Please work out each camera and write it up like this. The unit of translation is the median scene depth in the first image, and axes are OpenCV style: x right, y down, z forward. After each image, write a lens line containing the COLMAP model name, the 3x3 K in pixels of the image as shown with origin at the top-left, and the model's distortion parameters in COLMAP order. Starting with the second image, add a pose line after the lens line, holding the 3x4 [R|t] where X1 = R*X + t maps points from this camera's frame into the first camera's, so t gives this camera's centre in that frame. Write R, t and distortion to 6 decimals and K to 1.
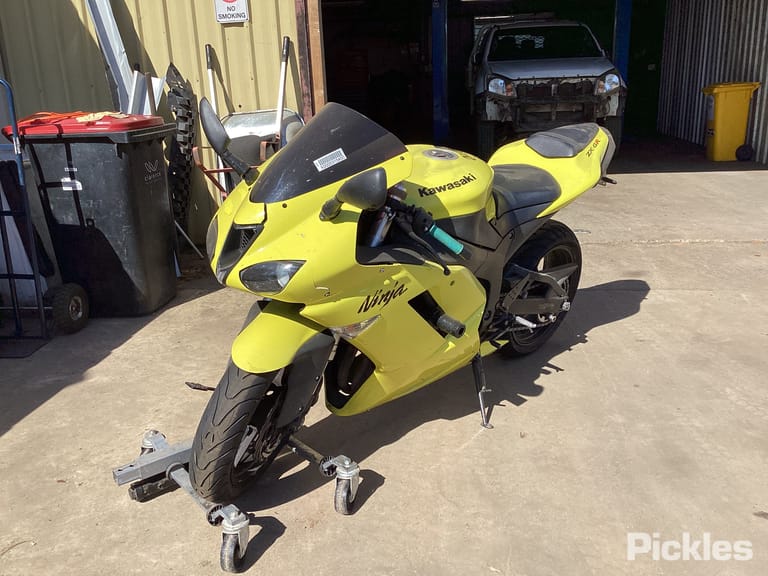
lens RADIAL K [[697.6, 0, 404.6], [0, 697.6, 292.0], [0, 0, 1]] dist [0.074158, -0.147067]
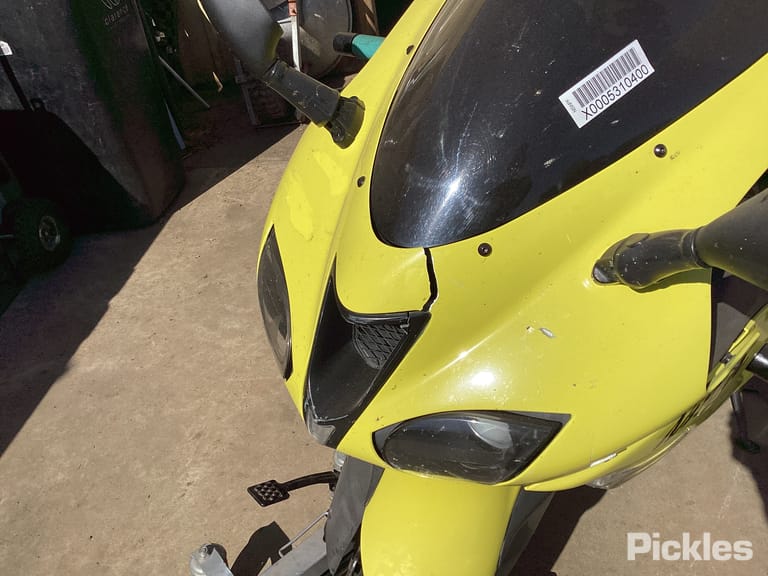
lens RADIAL K [[697.6, 0, 404.6], [0, 697.6, 292.0], [0, 0, 1]] dist [0.074158, -0.147067]
pose [[0.995450, -0.086712, -0.039508, -0.162434], [0.094694, 0.946448, 0.308656, -0.172428], [0.010628, -0.310993, 0.950353, 0.550966]]
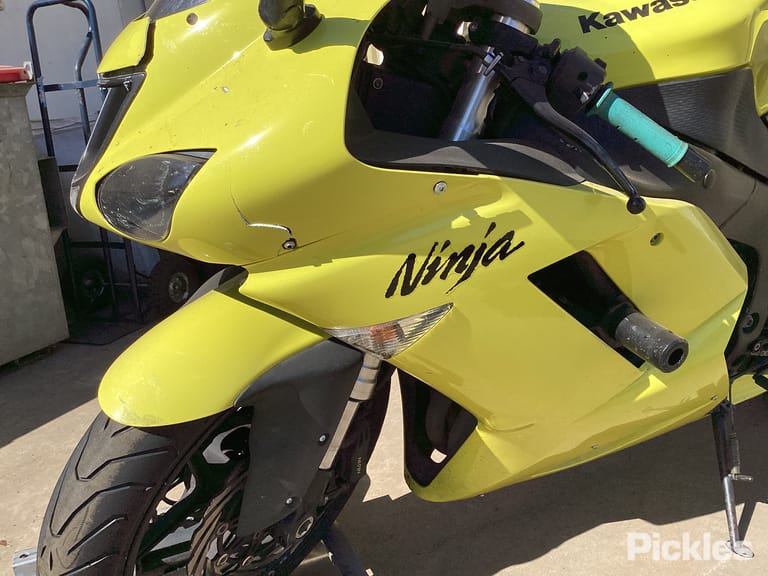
lens RADIAL K [[697.6, 0, 404.6], [0, 697.6, 292.0], [0, 0, 1]] dist [0.074158, -0.147067]
pose [[0.939524, 0.037821, -0.340388, 0.069670], [-0.037592, 0.999267, 0.007271, 0.020662], [0.340413, 0.005964, 0.940257, 0.541531]]
